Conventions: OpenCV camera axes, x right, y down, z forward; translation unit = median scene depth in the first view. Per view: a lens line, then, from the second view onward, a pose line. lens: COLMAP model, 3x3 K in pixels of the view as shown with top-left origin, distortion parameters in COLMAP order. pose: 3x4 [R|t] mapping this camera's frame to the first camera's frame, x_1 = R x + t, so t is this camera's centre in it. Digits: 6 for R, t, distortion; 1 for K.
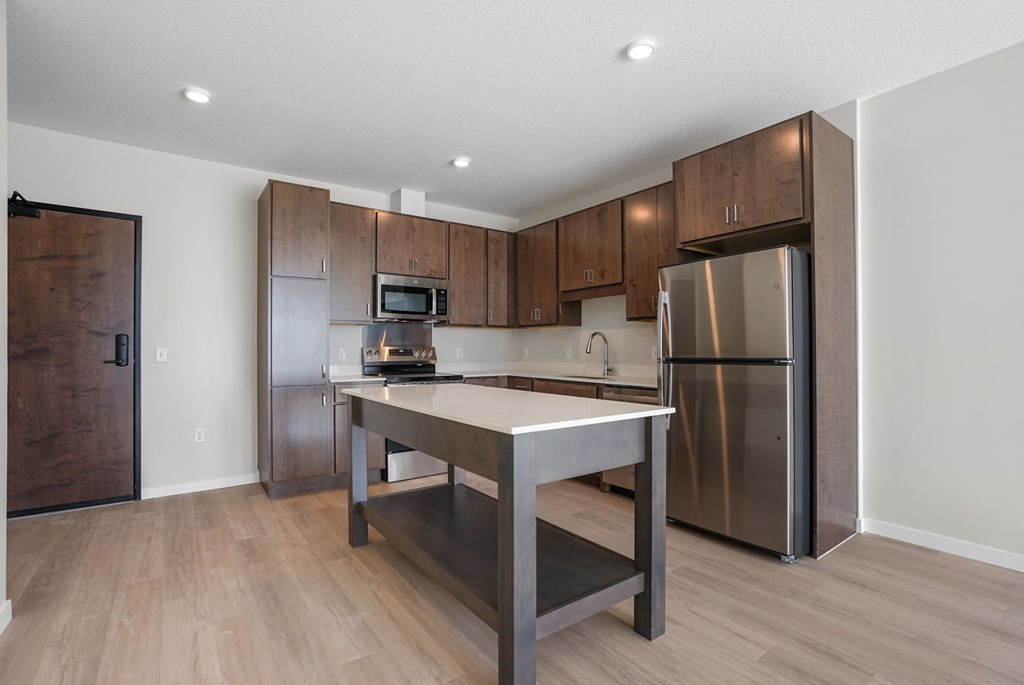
lens RADIAL K [[473.5, 0, 512.0], [0, 473.5, 342.5], [0, 0, 1]] dist [-0.055312, 0.023518]
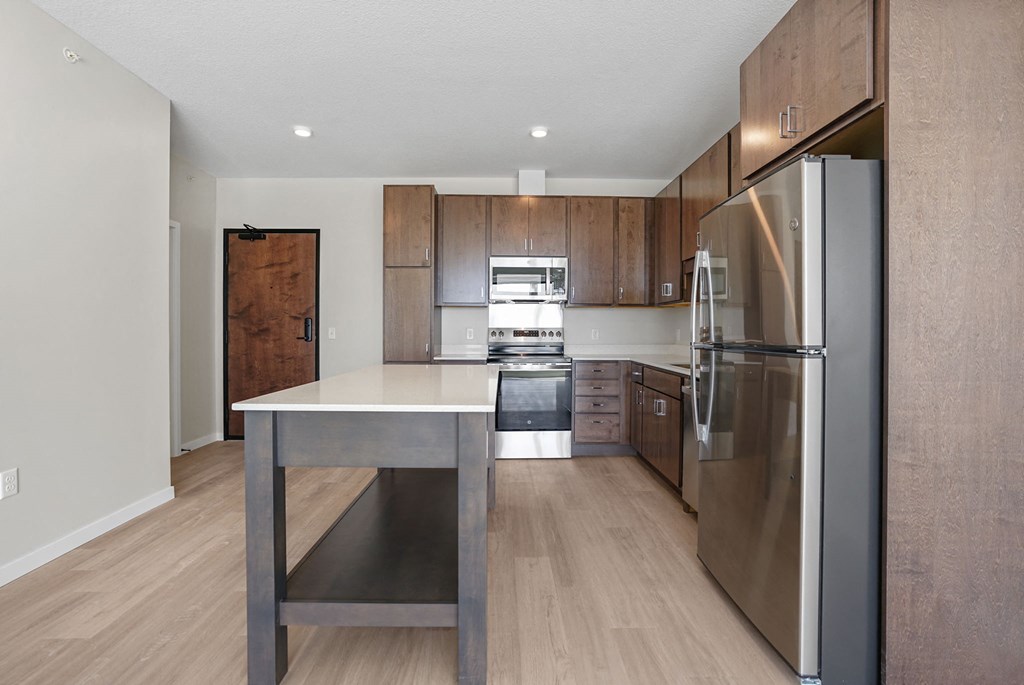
lens RADIAL K [[474.1, 0, 510.7], [0, 474.1, 331.0], [0, 0, 1]] dist [-0.062437, 0.034261]
pose [[0.819118, 0.005336, -0.573601, 0.435633], [0.002151, 0.999921, 0.012373, 0.004502], [0.573622, -0.011369, 0.819041, 0.209982]]
